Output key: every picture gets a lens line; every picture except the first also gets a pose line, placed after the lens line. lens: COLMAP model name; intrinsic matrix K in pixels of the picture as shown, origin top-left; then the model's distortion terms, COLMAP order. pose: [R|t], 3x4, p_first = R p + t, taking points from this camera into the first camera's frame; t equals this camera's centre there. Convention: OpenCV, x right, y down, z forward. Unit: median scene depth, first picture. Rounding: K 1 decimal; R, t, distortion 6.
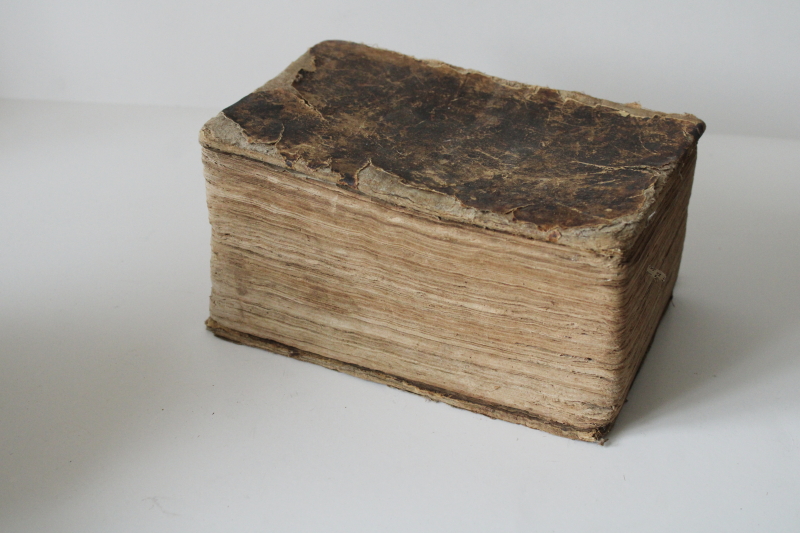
lens RADIAL K [[1220.1, 0, 400.0], [0, 1220.1, 266.5], [0, 0, 1]] dist [-0.071579, 0.013143]
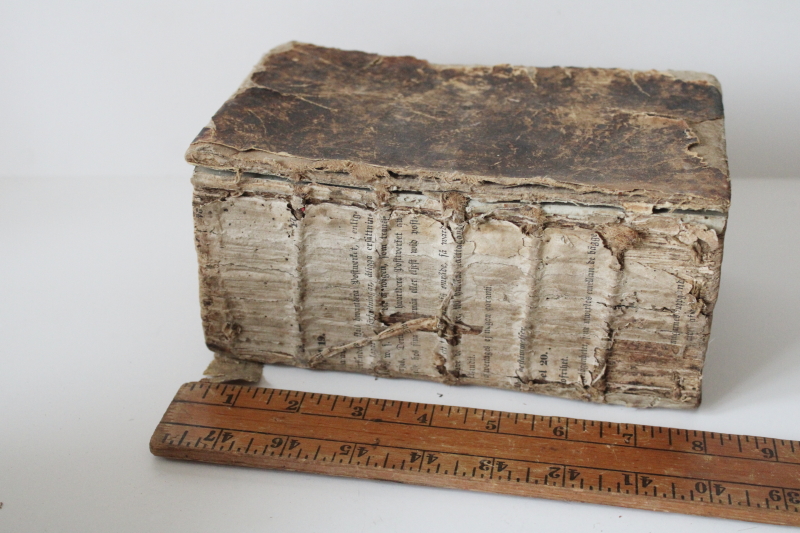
lens RADIAL K [[1220.1, 0, 400.0], [0, 1220.1, 266.5], [0, 0, 1]] dist [-0.071579, 0.013143]
pose [[-0.968548, 0.108405, -0.223969, 0.314424], [-0.148793, 0.469118, 0.870511, -0.848784], [0.199436, 0.876457, -0.438234, 1.507939]]
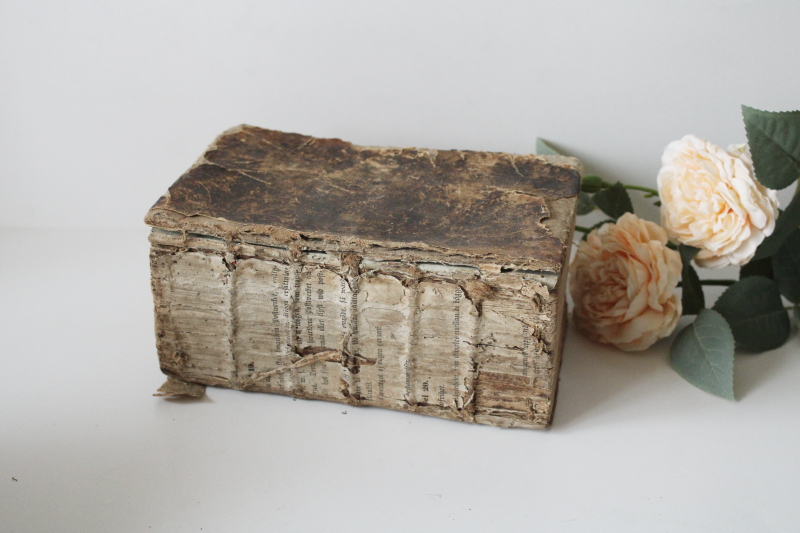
lens RADIAL K [[1220.1, 0, 400.0], [0, 1220.1, 266.5], [0, 0, 1]] dist [-0.071579, 0.013143]
pose [[-0.973386, 0.079118, -0.215083, 0.275634], [-0.148202, 0.498548, 0.854099, -1.059446], [0.174803, 0.863244, -0.473554, 1.626411]]
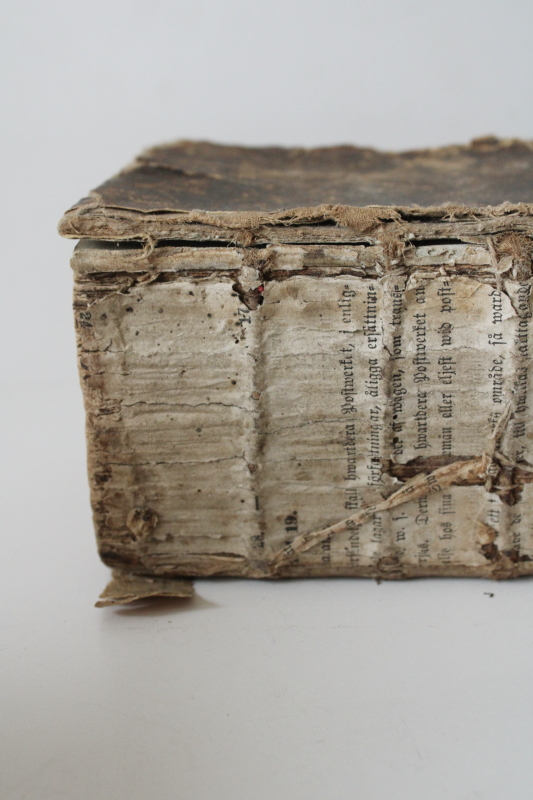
lens RADIAL K [[1220.1, 0, 266.5], [0, 1220.1, 400.0], [0, 0, 1]] dist [-0.071579, 0.013143]
pose [[-0.940124, 0.141502, -0.310072, 0.349875], [-0.153709, 0.635960, 0.756259, -0.485453], [0.304205, 0.758638, -0.576131, 1.423851]]
